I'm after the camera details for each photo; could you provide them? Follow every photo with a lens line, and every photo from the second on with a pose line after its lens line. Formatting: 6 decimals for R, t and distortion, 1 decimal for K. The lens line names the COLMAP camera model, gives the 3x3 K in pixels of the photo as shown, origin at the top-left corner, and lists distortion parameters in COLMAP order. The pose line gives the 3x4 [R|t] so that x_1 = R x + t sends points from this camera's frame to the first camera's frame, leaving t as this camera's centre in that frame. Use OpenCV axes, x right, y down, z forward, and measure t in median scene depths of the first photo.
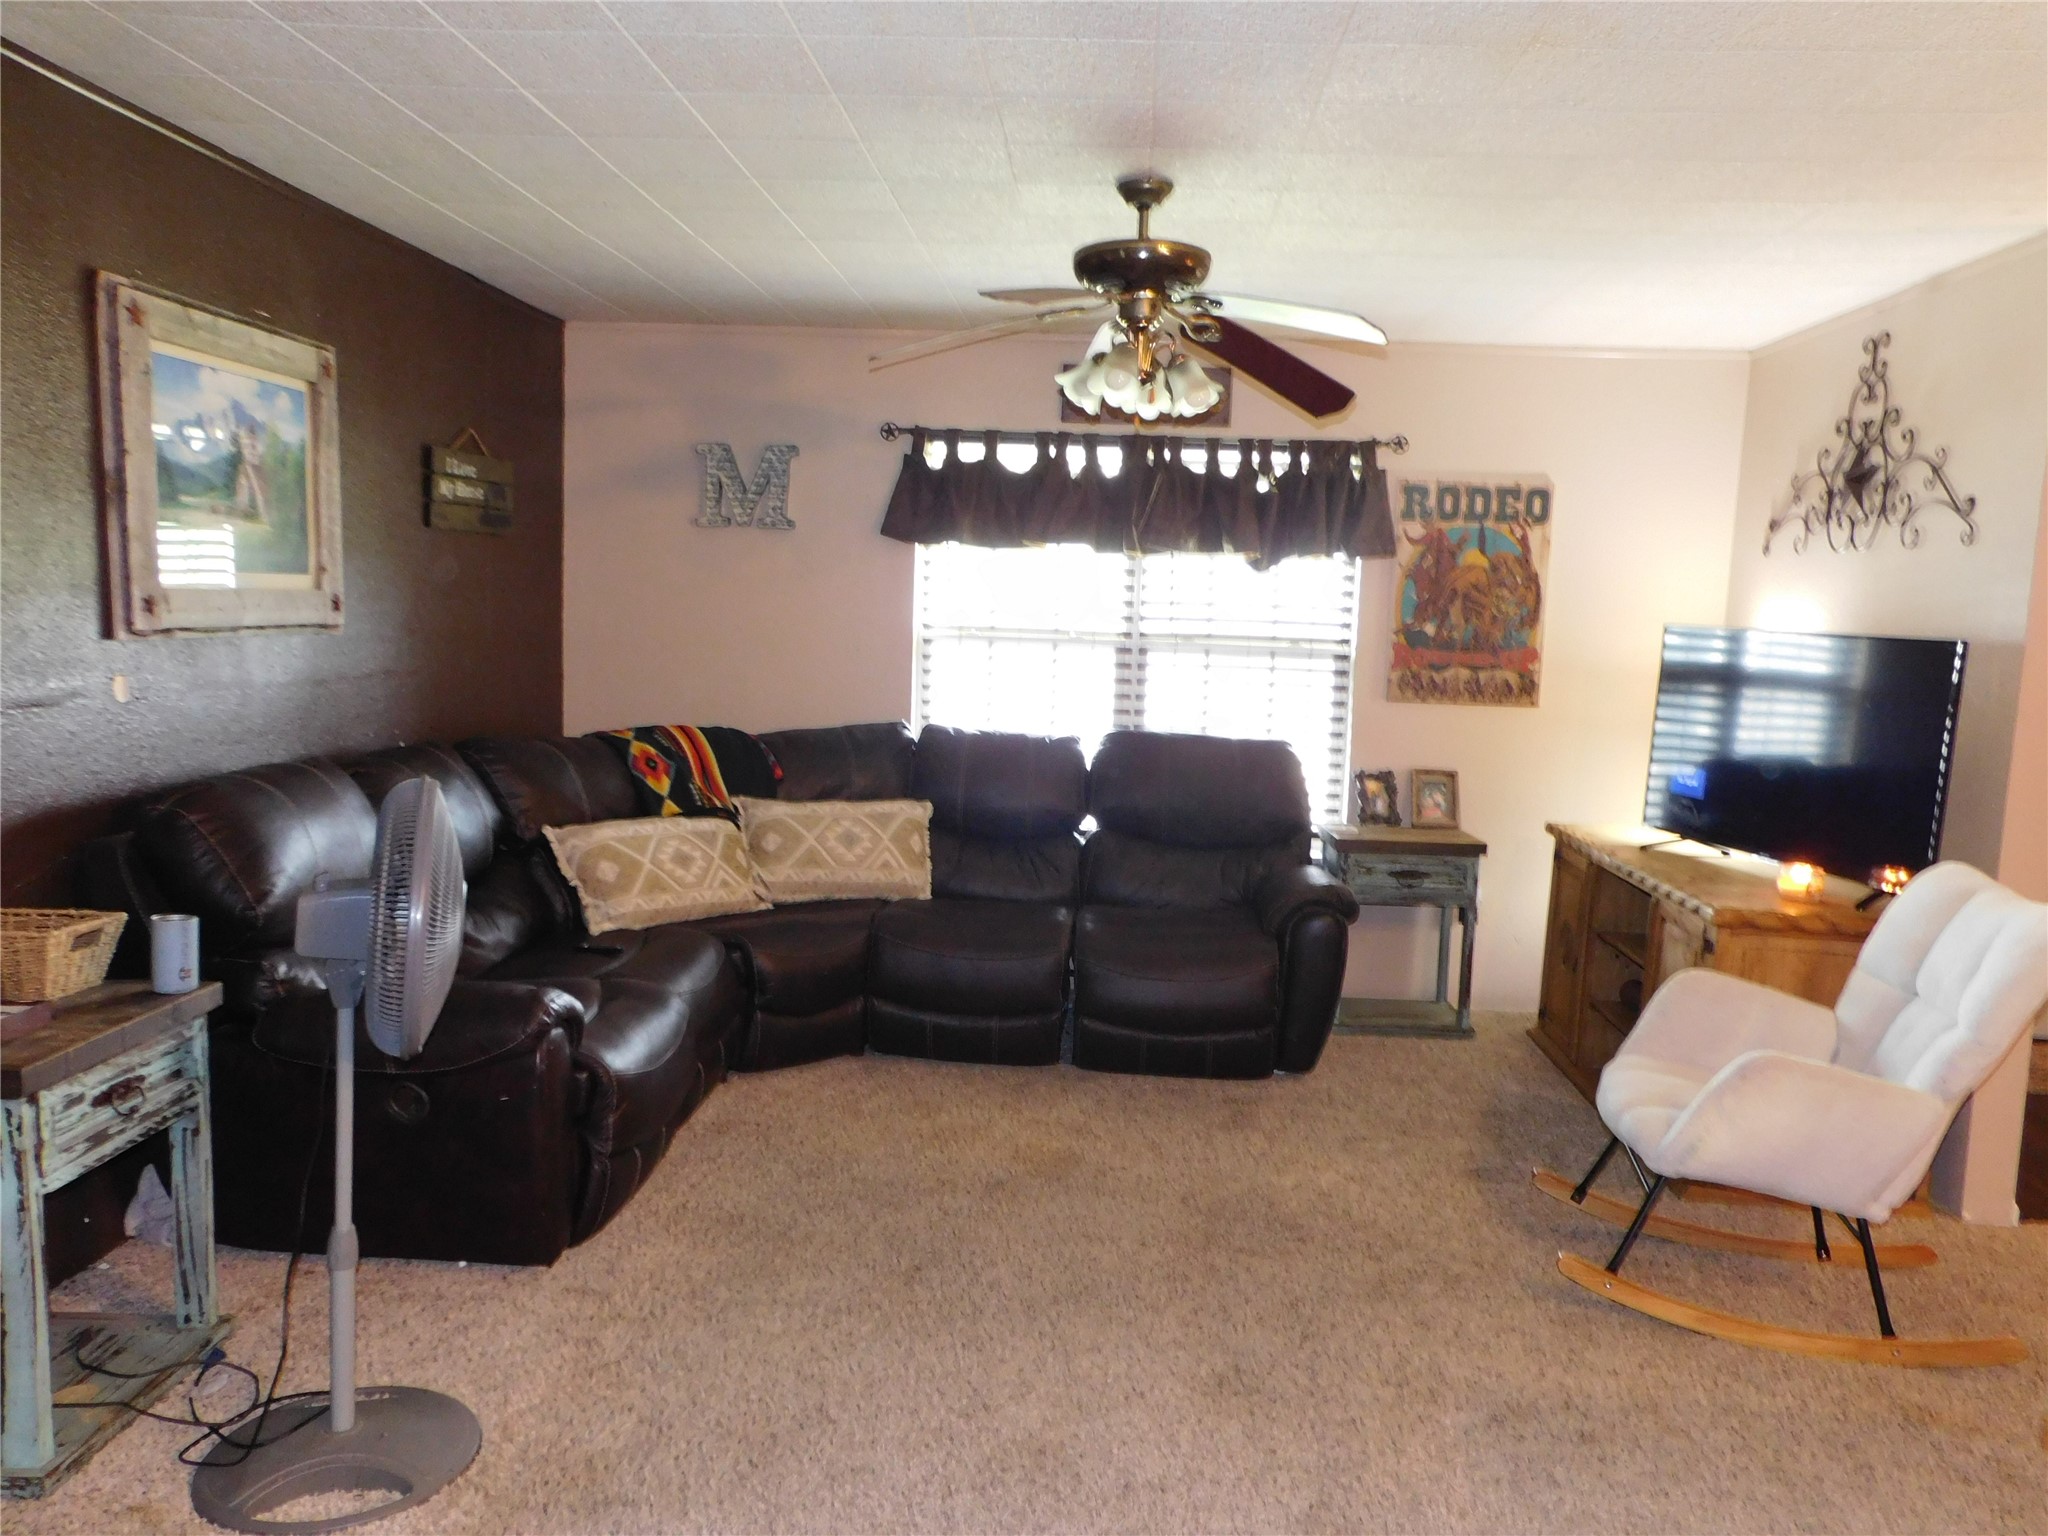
lens RADIAL K [[1514.6, 0, 1024.2], [0, 1514.6, 780.2], [0, 0, 1]] dist [-0.044790, 0.089114]
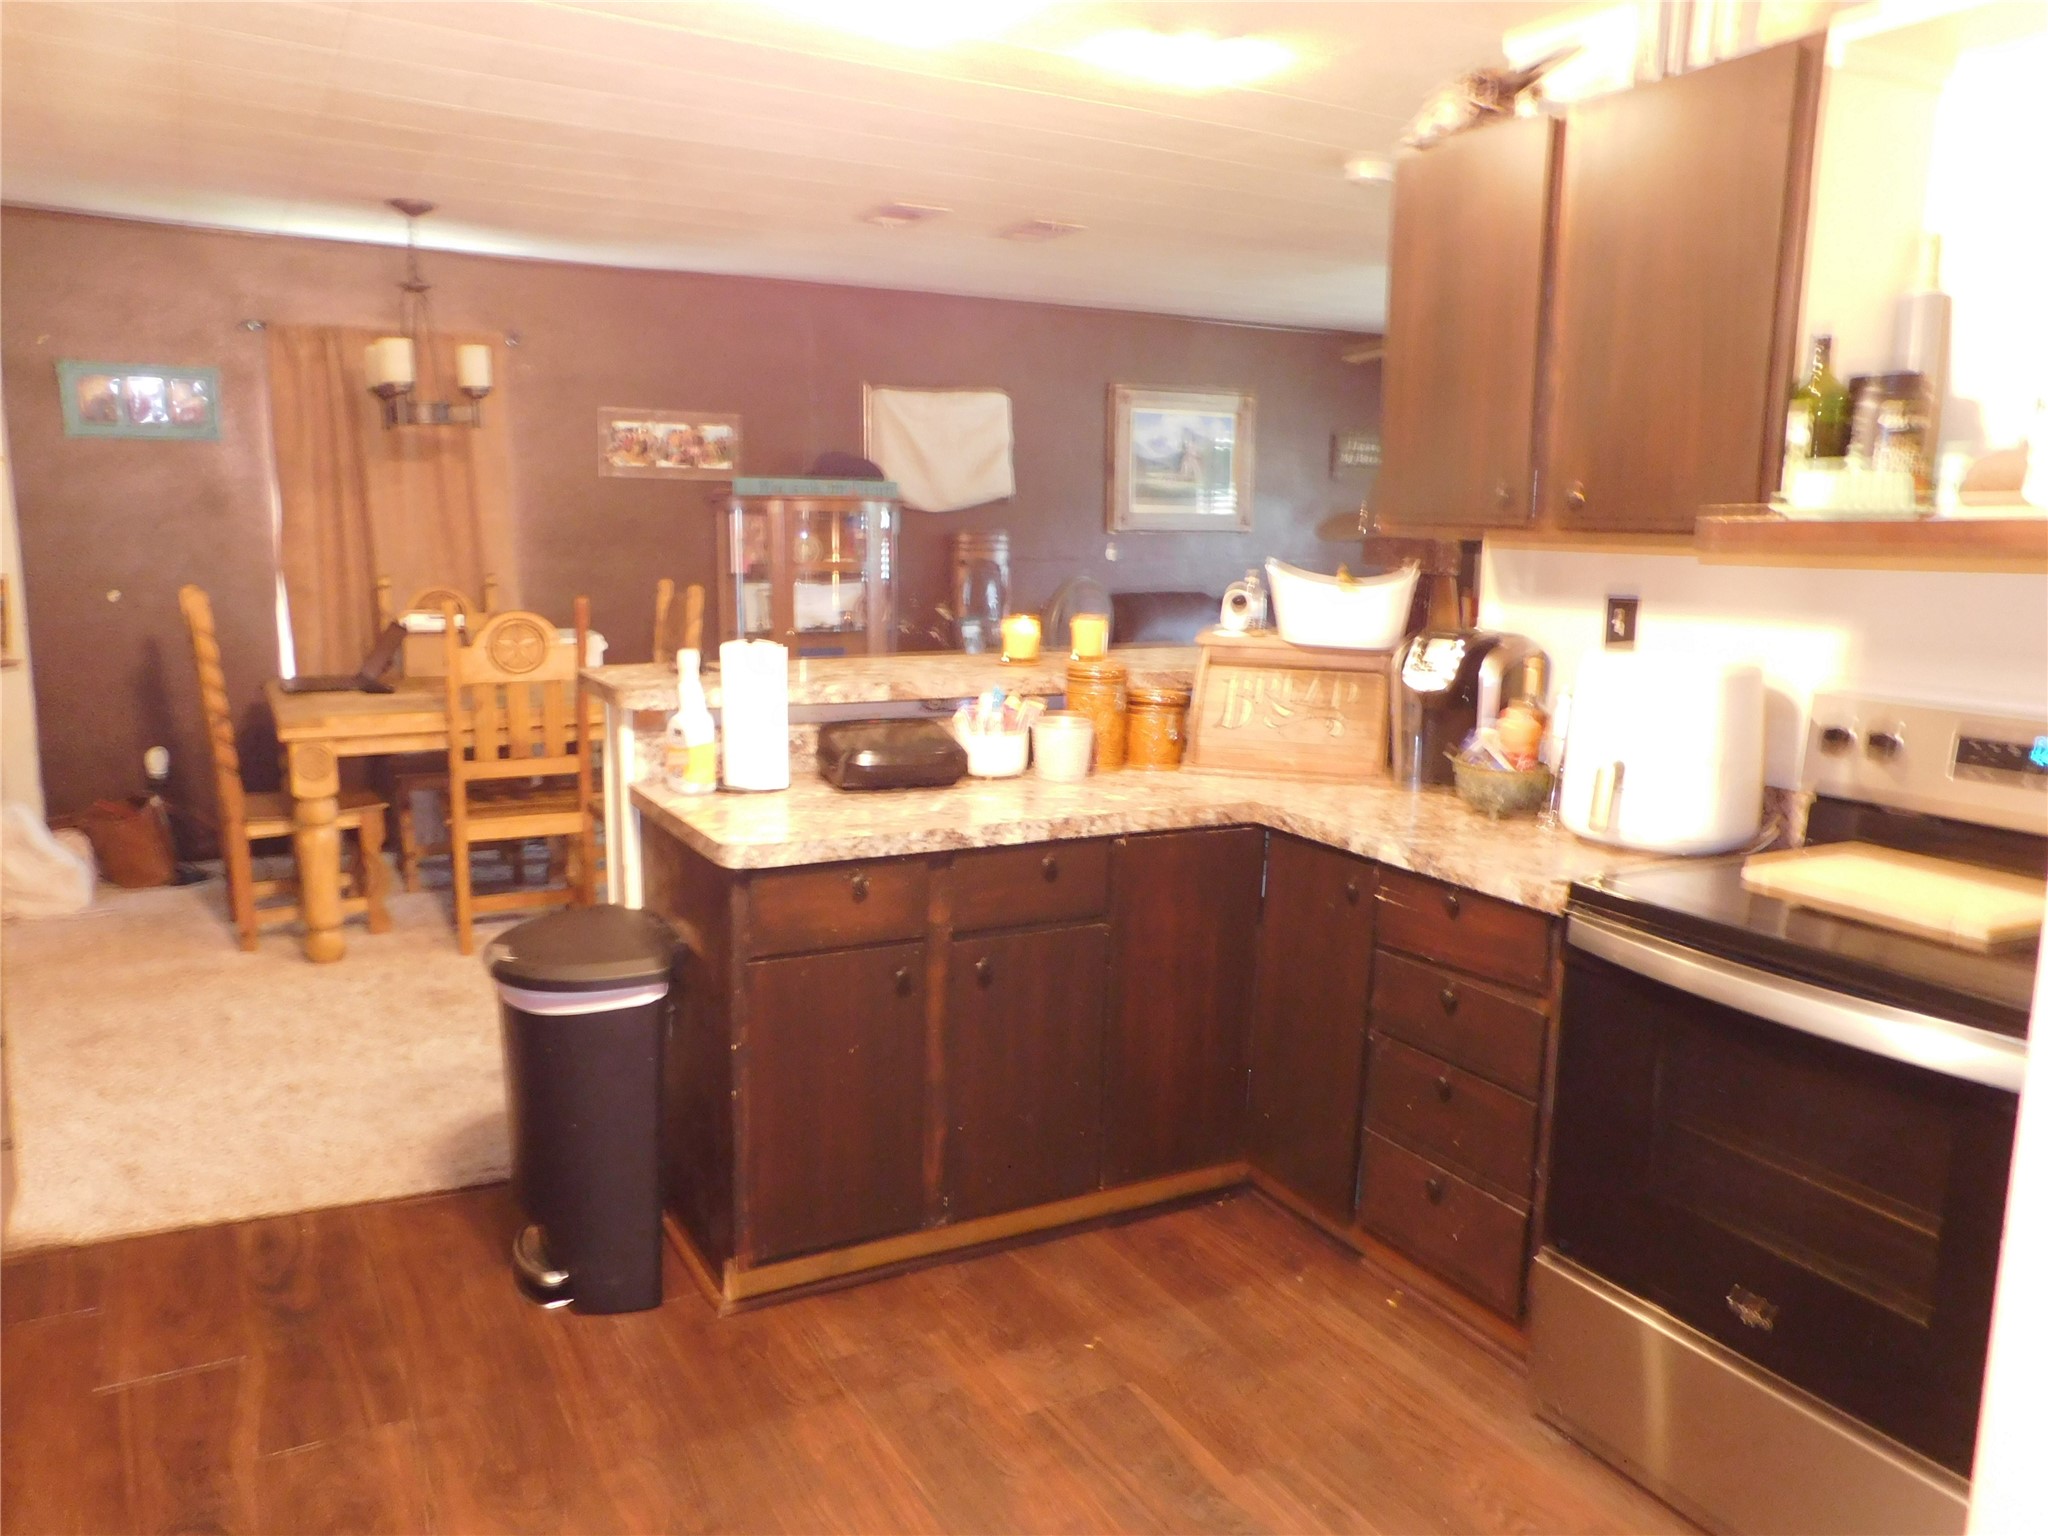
lens RADIAL K [[1514.6, 0, 1024.2], [0, 1514.6, 780.2], [0, 0, 1]] dist [-0.044790, 0.089114]
pose [[0.522732, 0.112174, -0.845085, 0.842024], [-0.097845, 0.992649, 0.071239, 0.083592], [0.846863, 0.045448, 0.529865, -0.231044]]
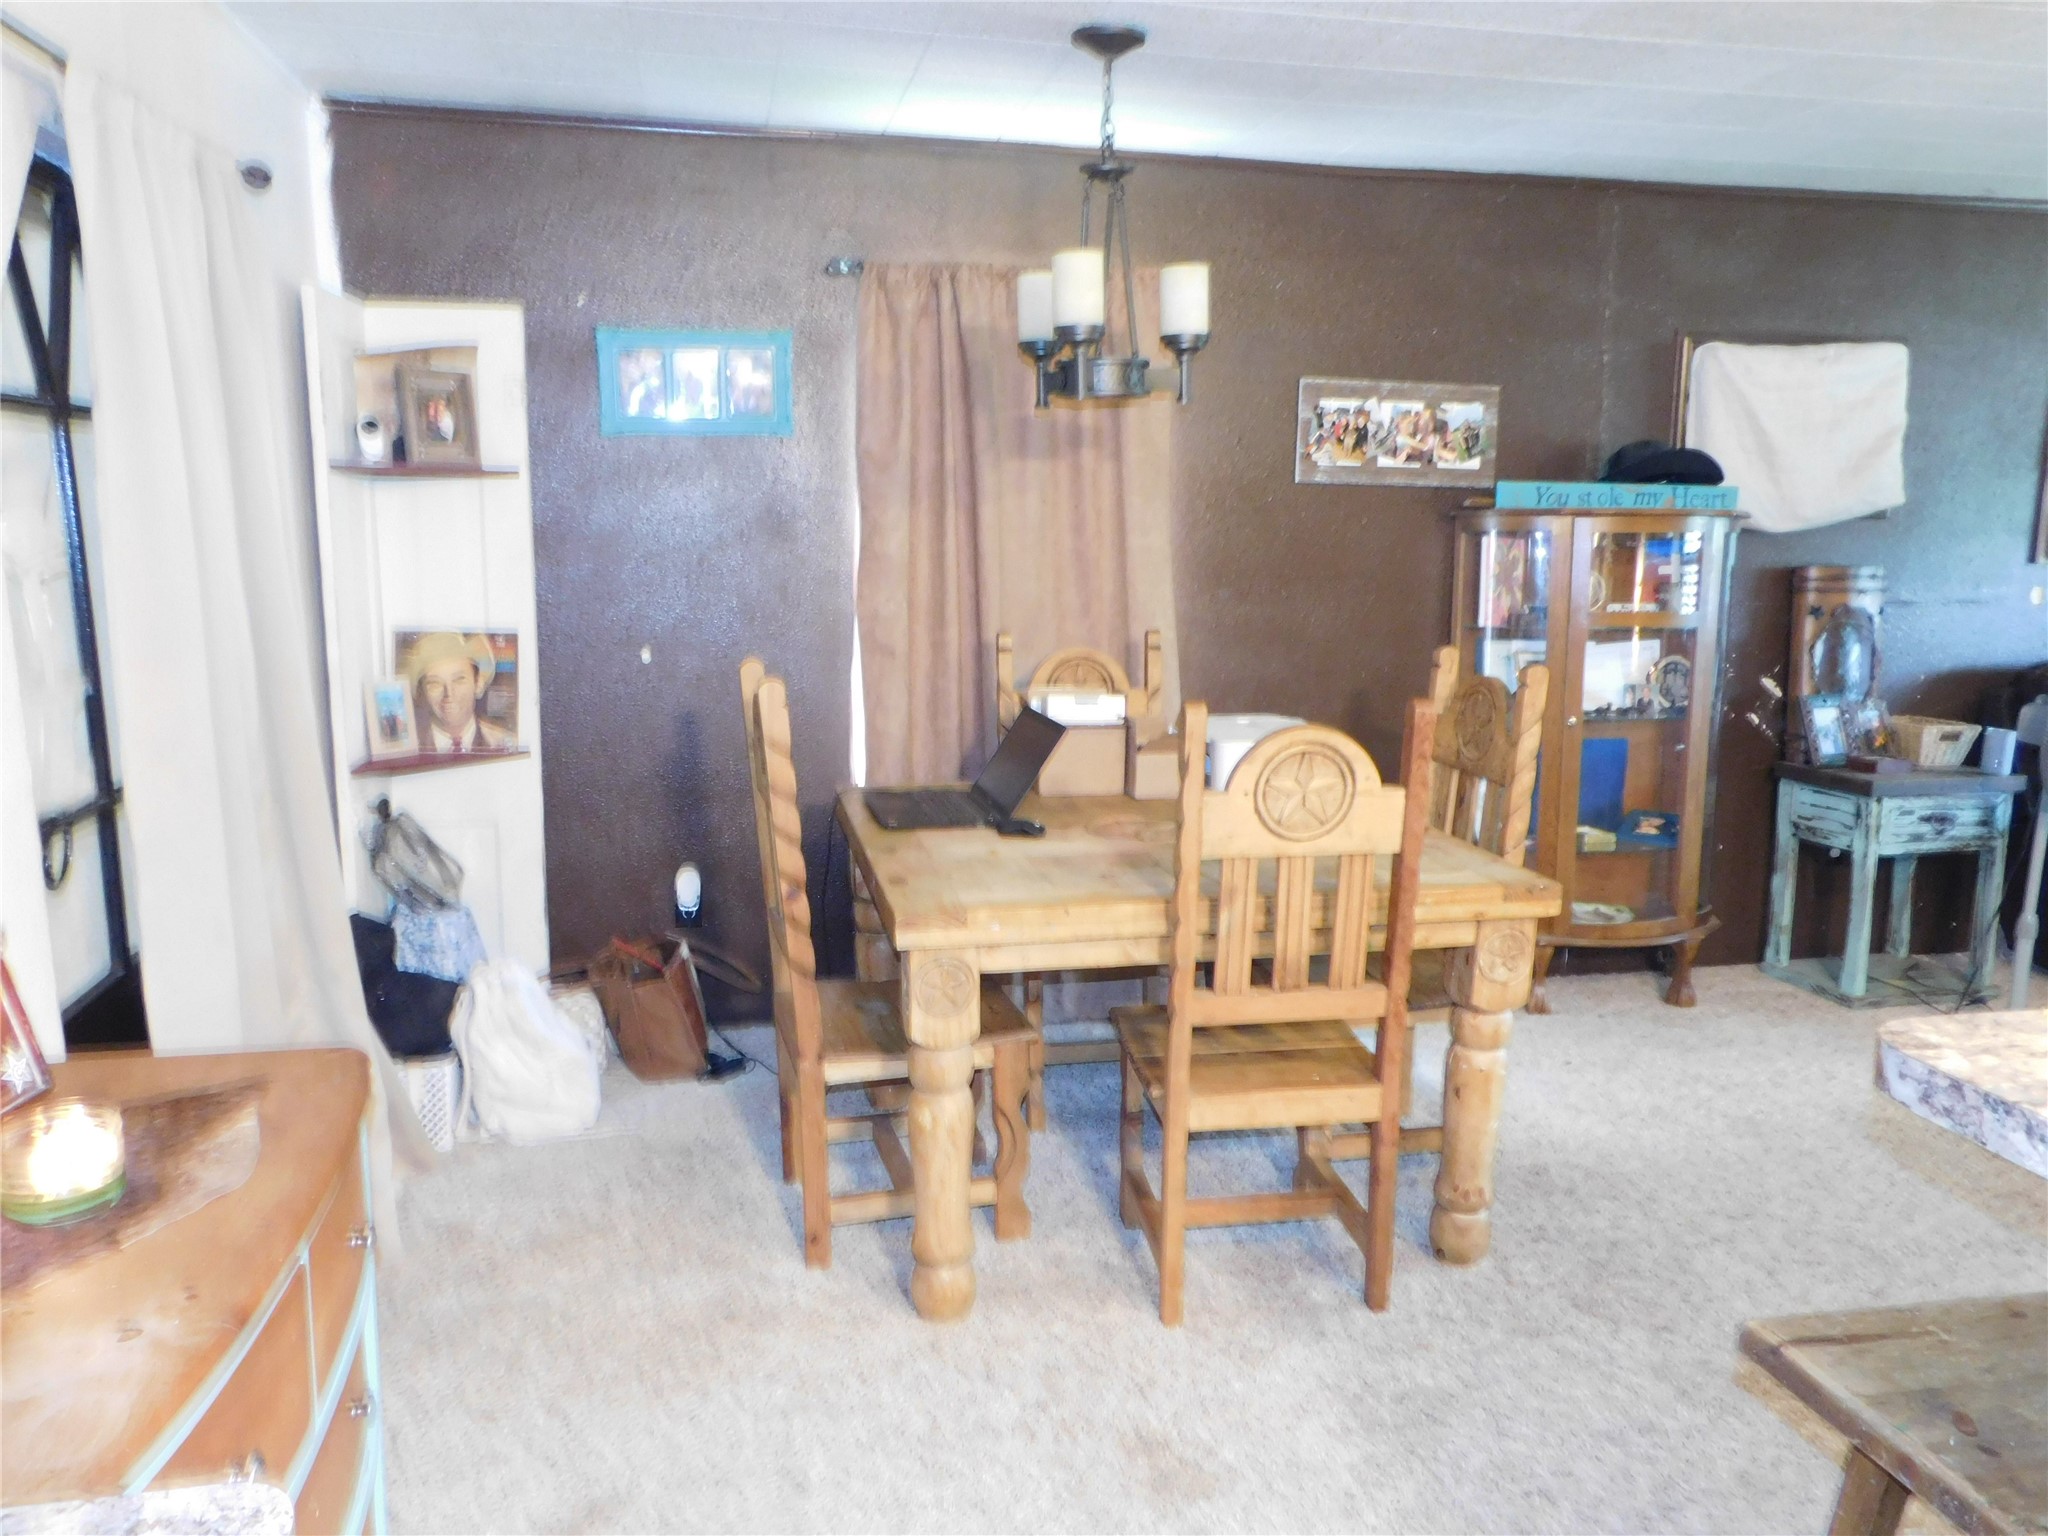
lens RADIAL K [[1514.6, 0, 1024.2], [0, 1514.6, 780.2], [0, 0, 1]] dist [-0.044790, 0.089114]
pose [[0.254598, 0.123826, -0.959087, 0.387597], [-0.118890, 0.988253, 0.096031, 0.059973], [0.959711, 0.089577, 0.266329, -0.231453]]
